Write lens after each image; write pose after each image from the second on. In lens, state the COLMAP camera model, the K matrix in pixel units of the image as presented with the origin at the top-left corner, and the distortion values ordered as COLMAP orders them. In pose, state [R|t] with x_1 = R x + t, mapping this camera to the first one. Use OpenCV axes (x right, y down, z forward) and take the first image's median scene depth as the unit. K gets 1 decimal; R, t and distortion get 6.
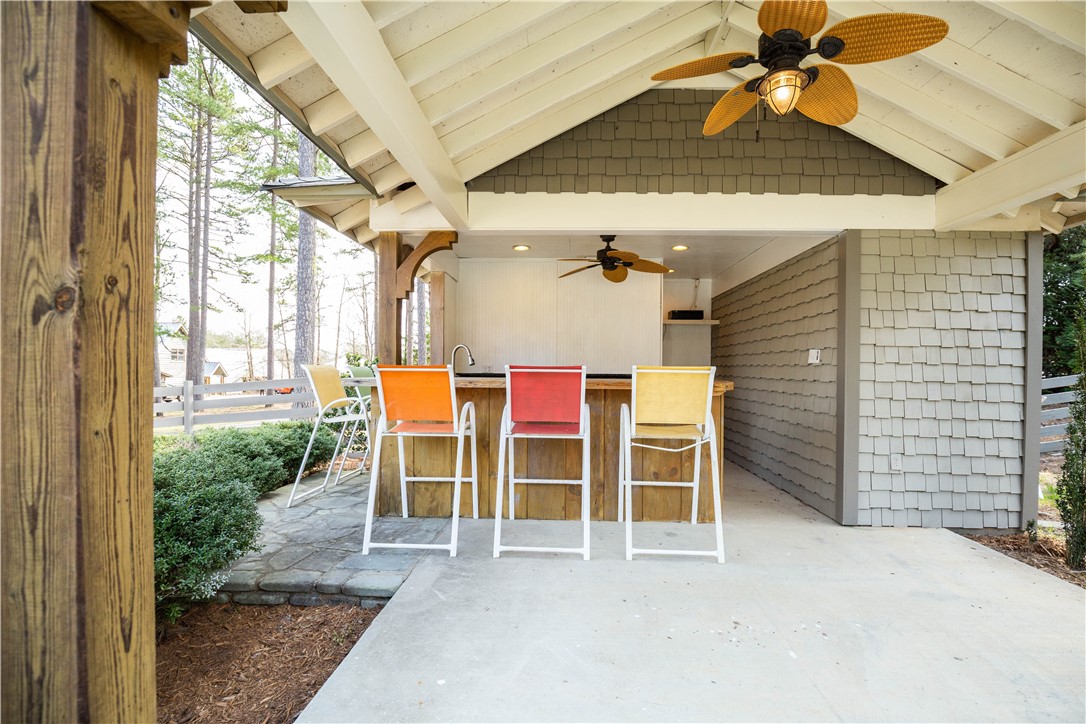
lens RADIAL K [[522.9, 0, 536.7], [0, 522.9, 368.3], [0, 0, 1]] dist [-0.031065, 0.004640]
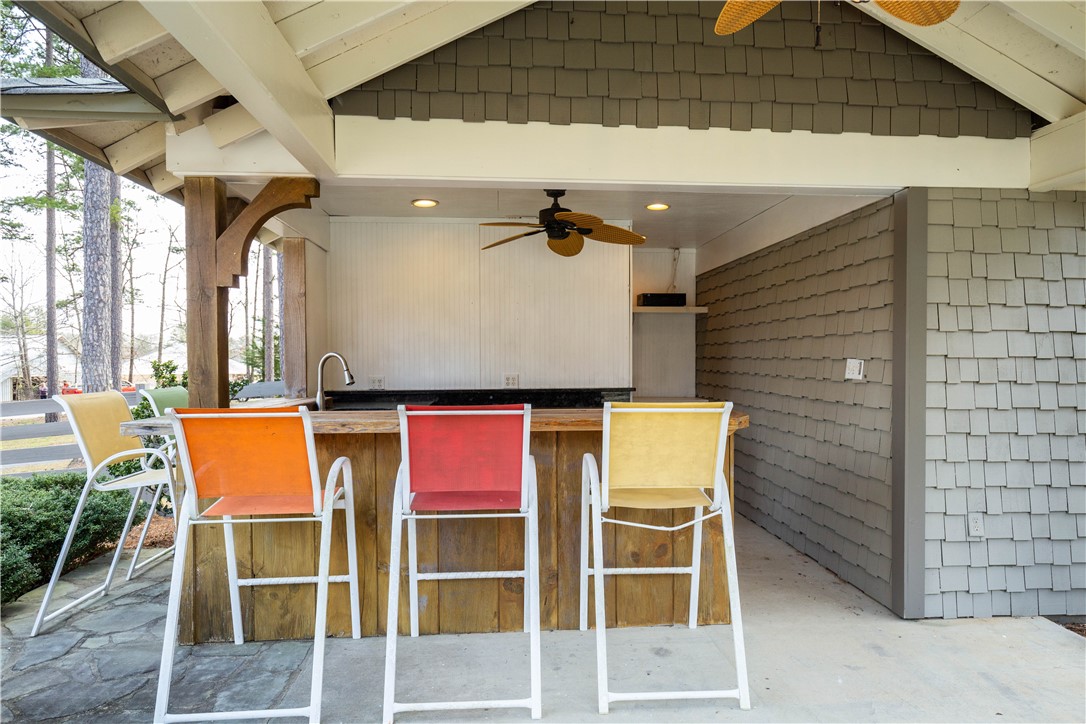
lens RADIAL K [[684.0, 0, 545.2], [0, 684.0, 362.3], [0, 0, 1]] dist [-0.000344, 0.002422]
pose [[0.990620, -0.015408, 0.135774, 0.001560], [0.013397, 0.999787, 0.015710, -0.056225], [-0.135987, -0.013744, 0.990615, 0.161246]]
